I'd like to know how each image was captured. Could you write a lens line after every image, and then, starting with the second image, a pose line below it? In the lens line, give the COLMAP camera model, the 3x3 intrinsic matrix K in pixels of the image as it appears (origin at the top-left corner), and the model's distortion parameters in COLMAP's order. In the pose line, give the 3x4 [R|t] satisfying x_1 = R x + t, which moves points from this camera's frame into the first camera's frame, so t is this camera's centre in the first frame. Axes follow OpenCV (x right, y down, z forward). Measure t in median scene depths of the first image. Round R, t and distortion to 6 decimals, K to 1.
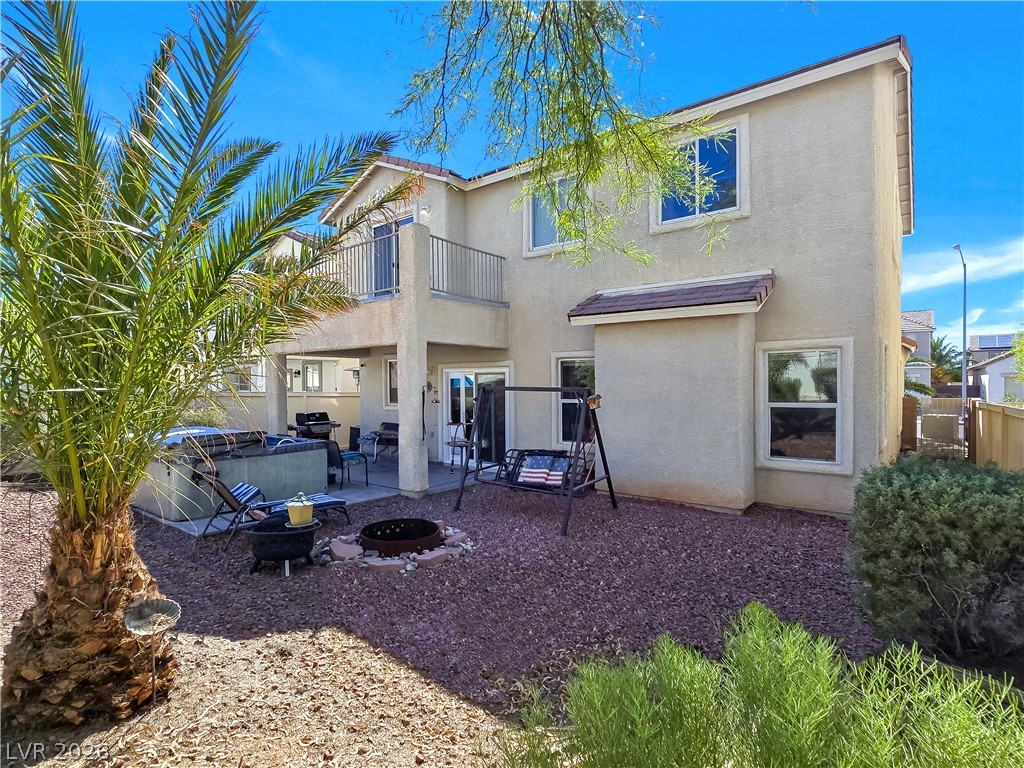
lens RADIAL K [[524.9, 0, 511.8], [0, 524.9, 383.8], [0, 0, 1]] dist [-0.000903, -0.005267]
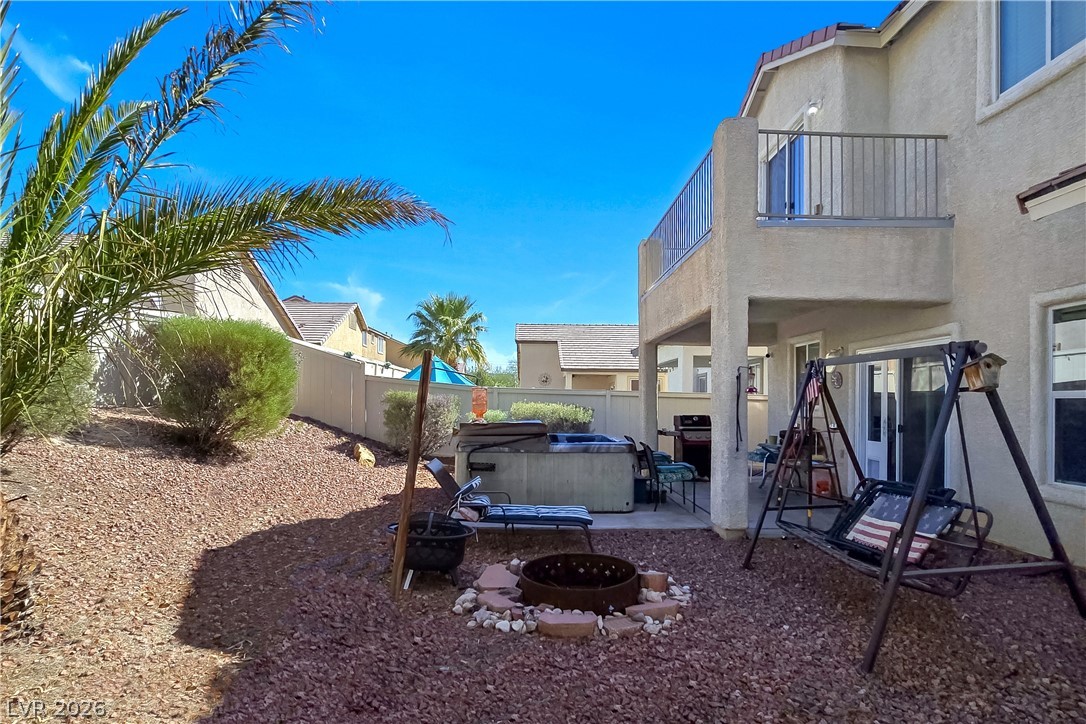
lens RADIAL K [[588.3, 0, 550.0], [0, 588.3, 398.7], [0, 0, 1]] dist [-0.005237, -0.000608]
pose [[0.633413, 0.004930, -0.773798, 0.206511], [-0.011570, 0.999928, -0.003101, 0.040757], [0.773727, 0.010917, 0.633424, 0.313095]]
